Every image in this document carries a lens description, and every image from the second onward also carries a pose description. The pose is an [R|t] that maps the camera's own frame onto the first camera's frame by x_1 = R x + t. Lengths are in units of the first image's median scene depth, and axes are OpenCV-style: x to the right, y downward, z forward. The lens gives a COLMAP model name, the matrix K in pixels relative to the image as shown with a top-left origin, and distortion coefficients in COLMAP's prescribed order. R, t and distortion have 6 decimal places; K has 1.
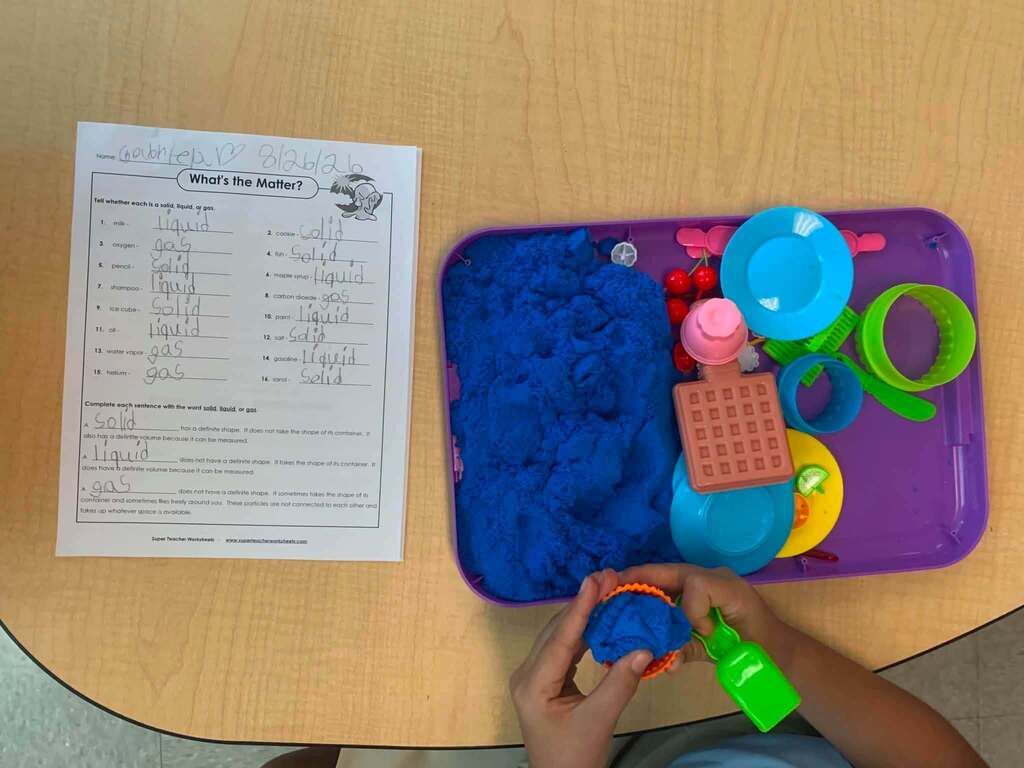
lens RADIAL K [[752.3, 0, 514.3], [0, 752.3, 383.5], [0, 0, 1]] dist [0.007915, -0.002370]
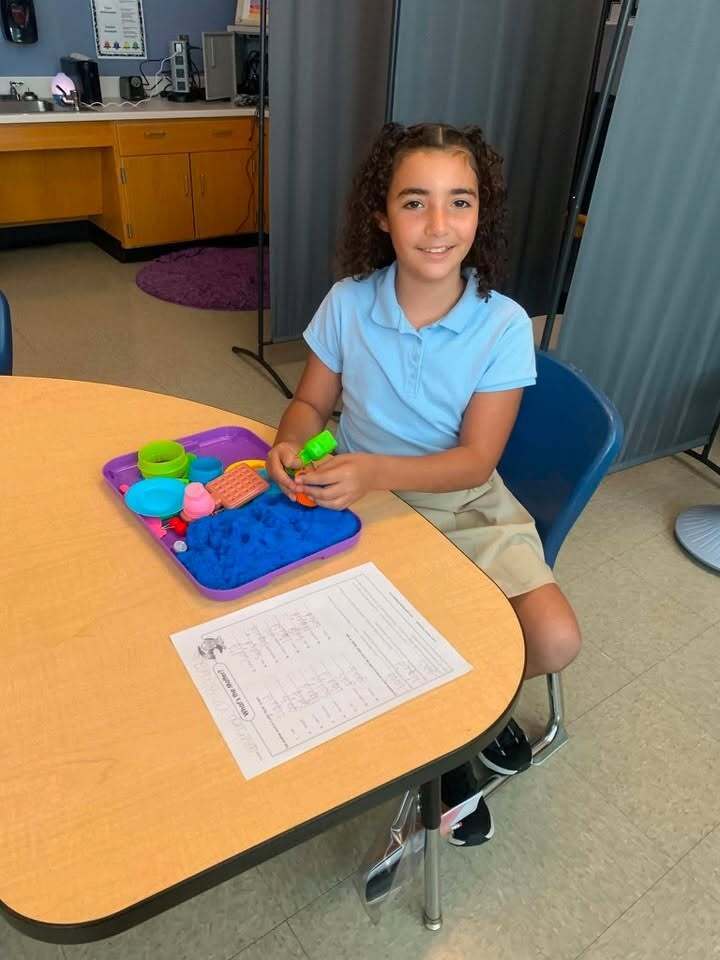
lens RADIAL K [[705.3, 0, 359.3], [0, 705.3, 480.8], [0, 0, 1]] dist [0.007915, -0.002370]
pose [[-0.548928, -0.570508, 0.610899, -1.171038], [0.828212, -0.272527, 0.489688, -0.660245], [-0.112885, 0.774758, 0.622099, -0.336120]]
